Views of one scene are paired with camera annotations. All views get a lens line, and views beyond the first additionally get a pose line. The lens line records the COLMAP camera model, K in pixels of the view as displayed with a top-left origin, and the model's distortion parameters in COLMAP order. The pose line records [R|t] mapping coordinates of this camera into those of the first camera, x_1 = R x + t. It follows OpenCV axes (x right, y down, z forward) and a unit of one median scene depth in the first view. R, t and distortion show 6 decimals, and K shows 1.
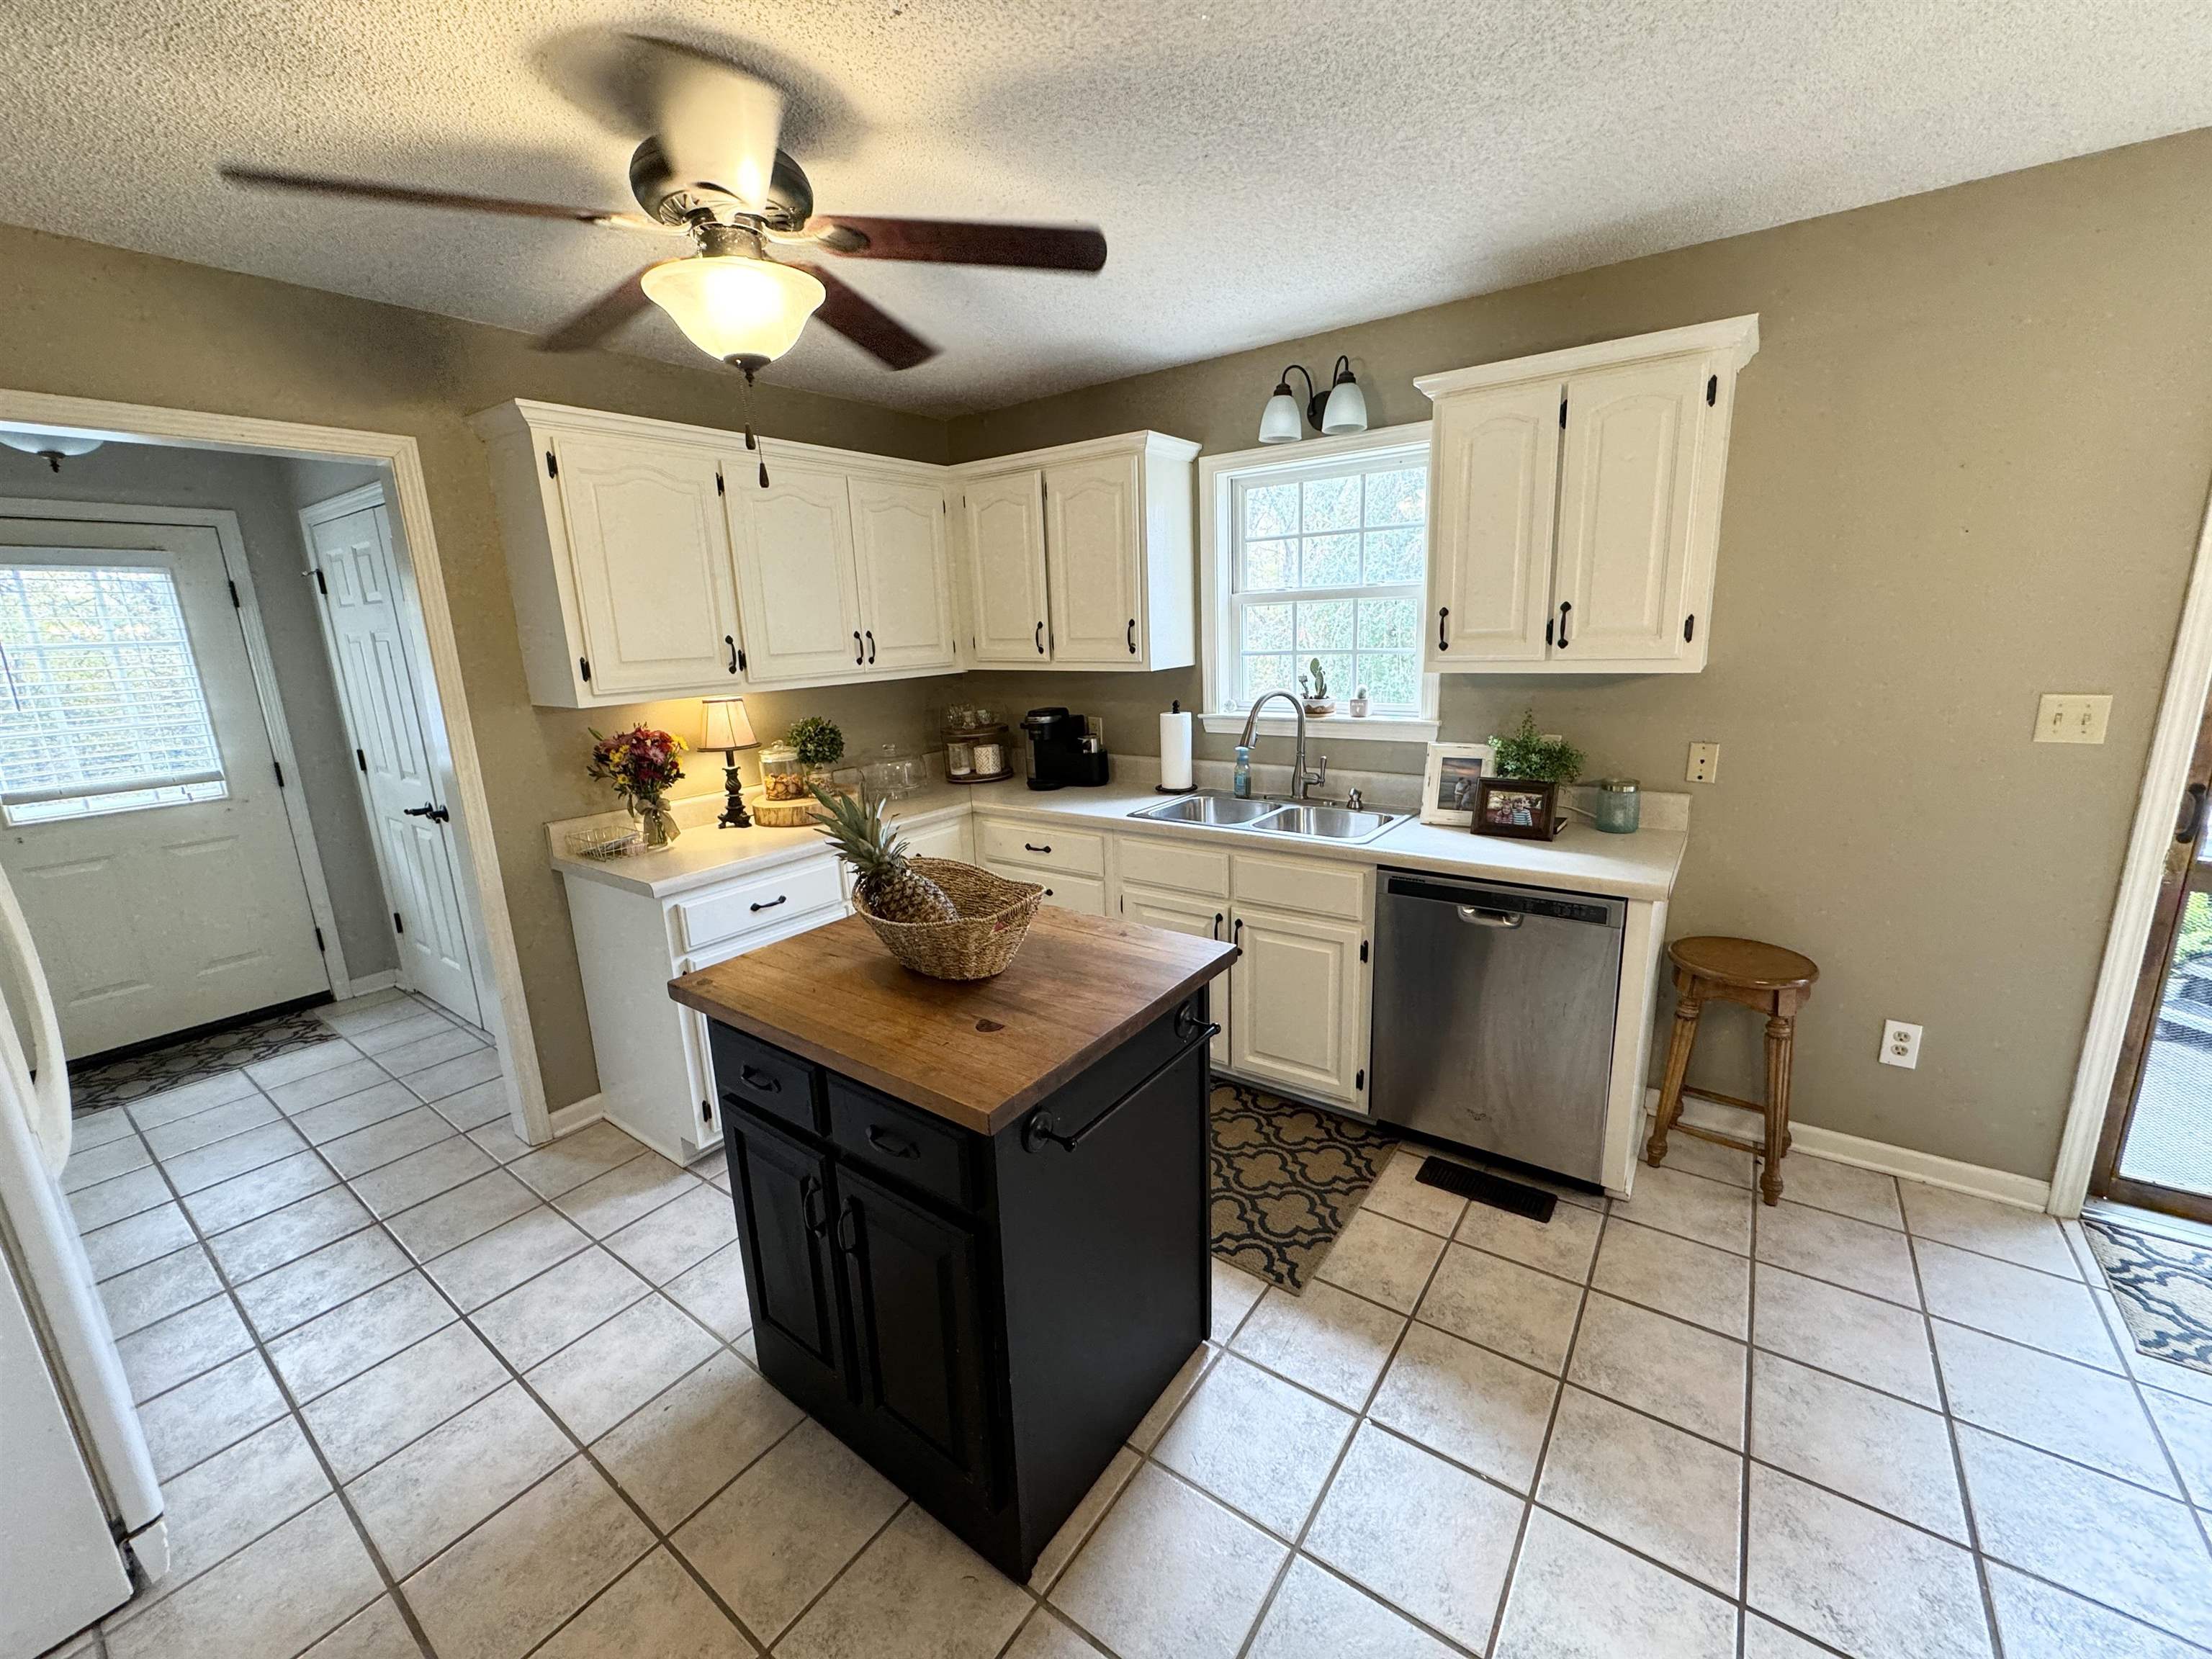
lens RADIAL K [[886.0, 0, 1108.6], [0, 886.0, 825.4], [0, 0, 1]] dist [-0.000305, -0.000631]
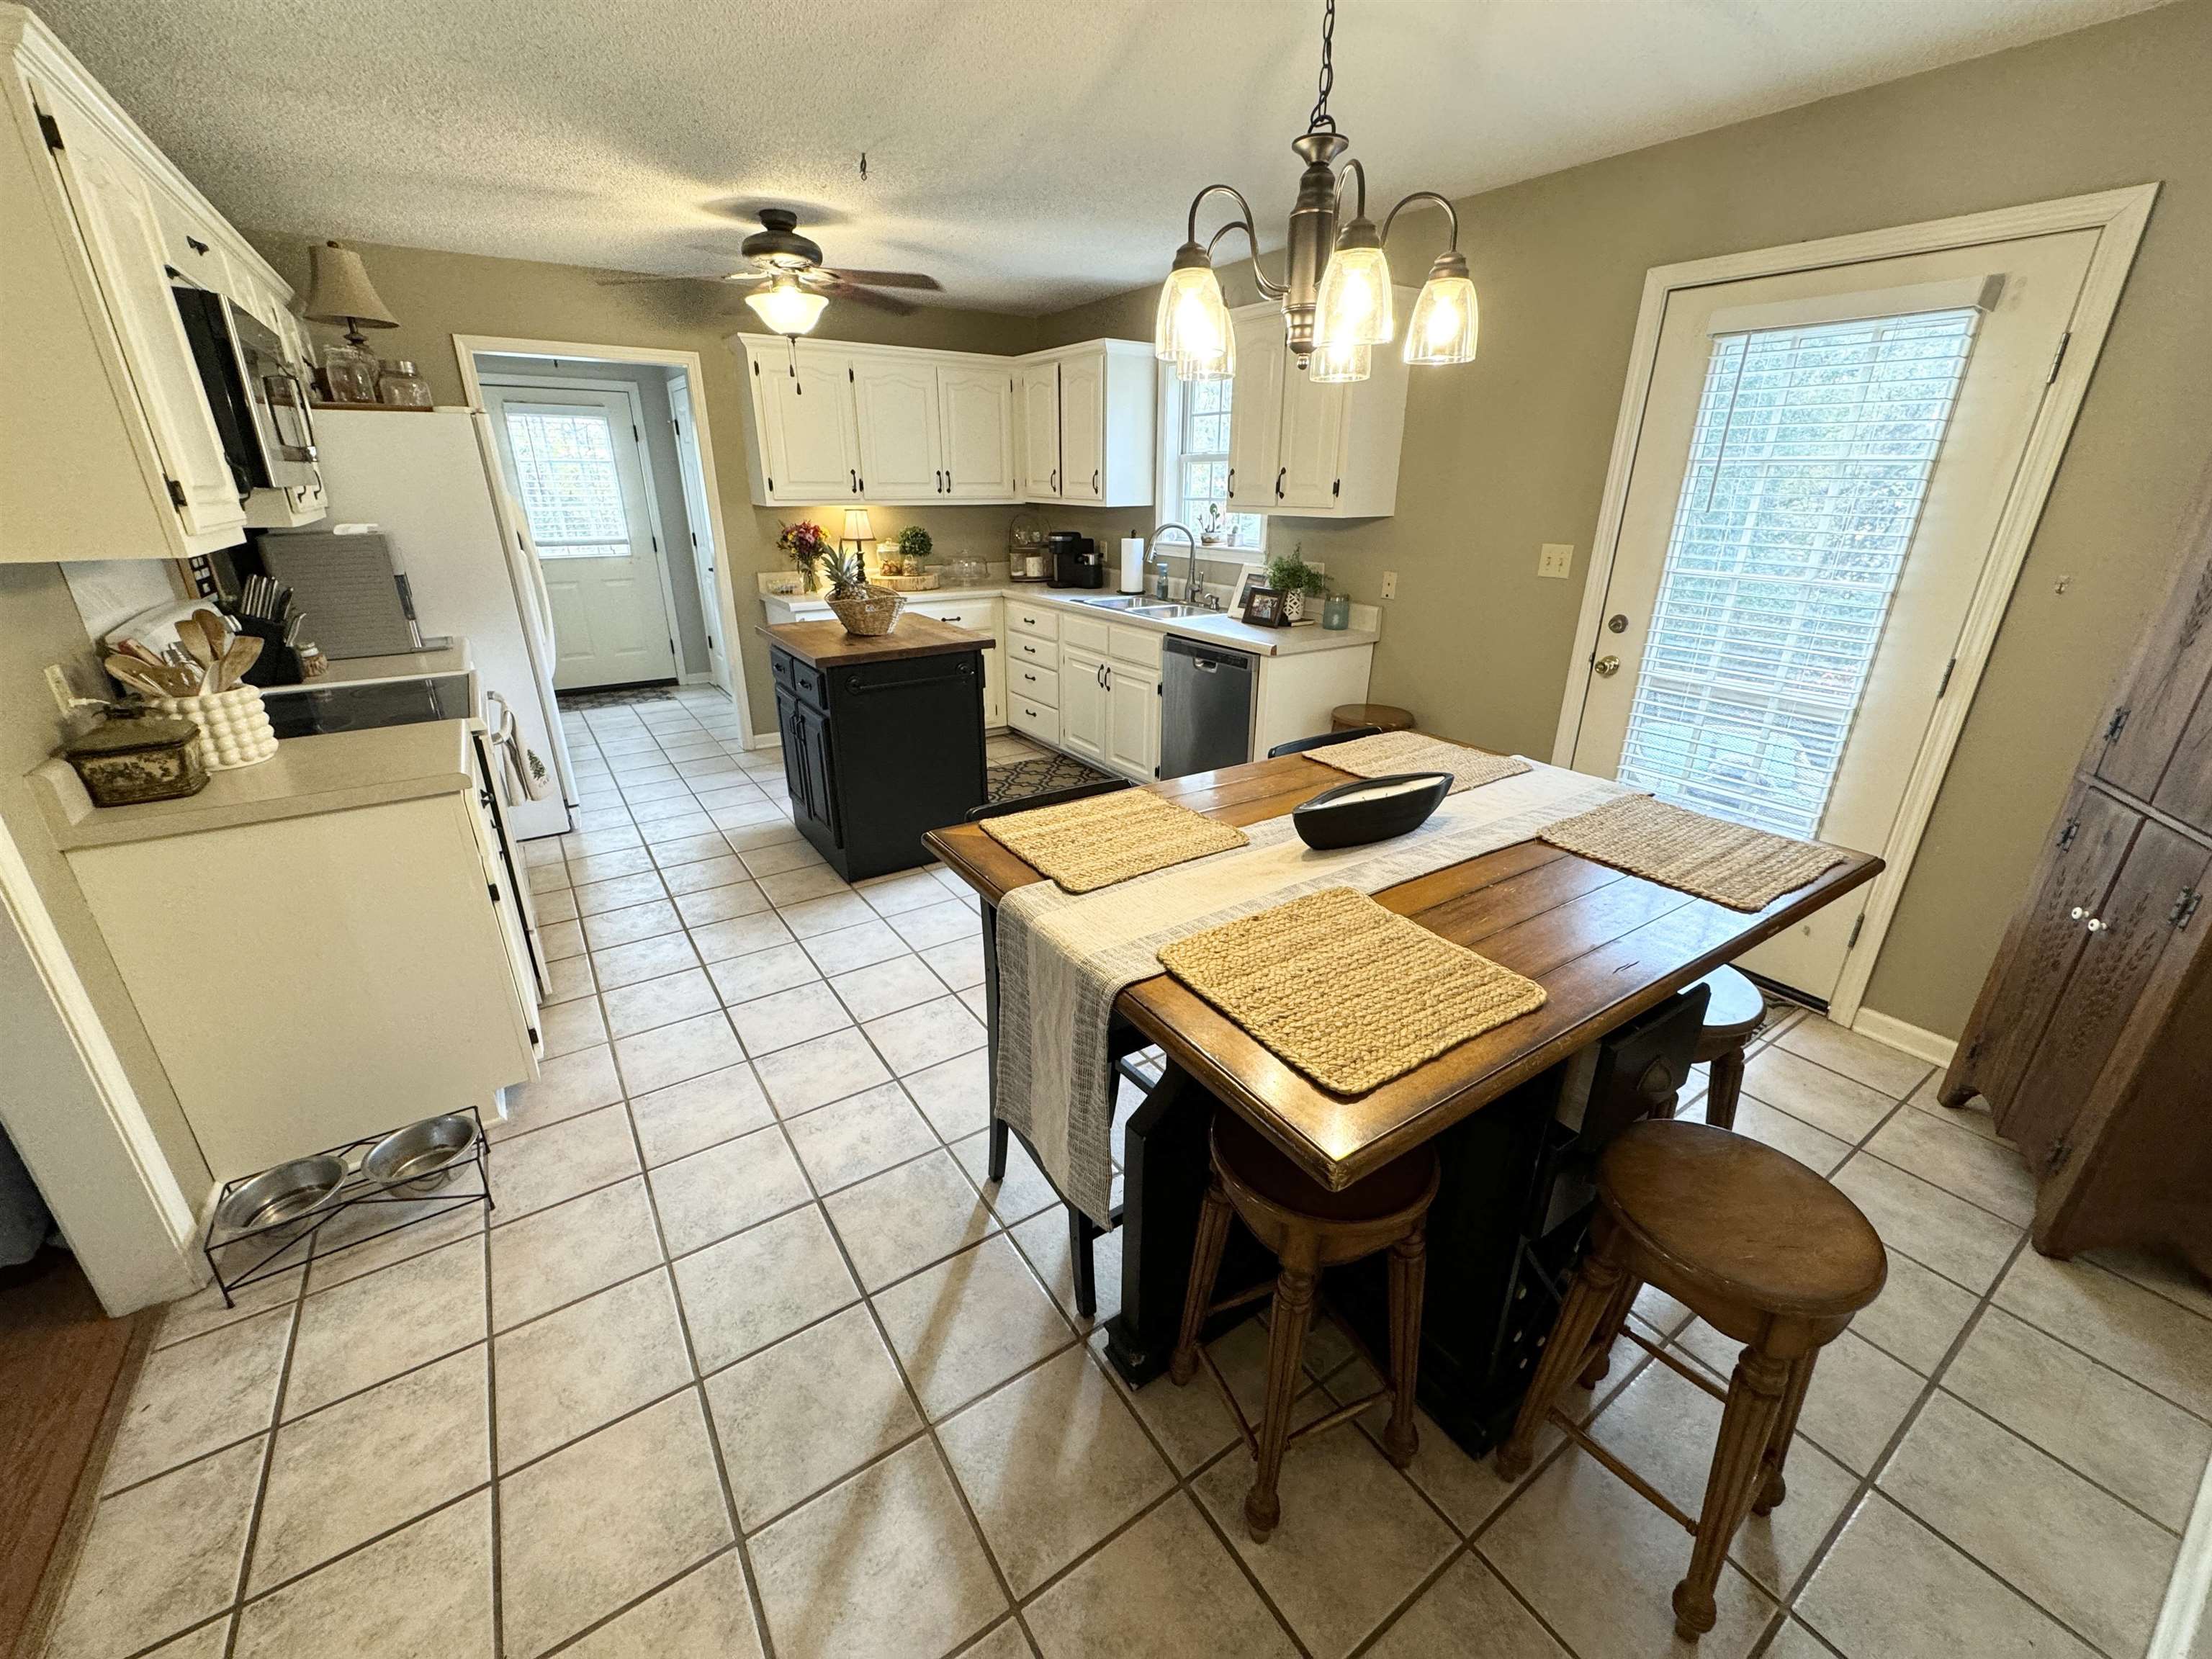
lens RADIAL K [[886.0, 0, 1103.3], [0, 886.0, 826.6], [0, 0, 1]] dist [-0.000305, -0.000631]
pose [[0.938261, 0.164565, -0.304277, 0.581606], [-0.116580, 0.978565, 0.169763, 0.100857], [0.325692, -0.123809, 0.937335, -0.468706]]
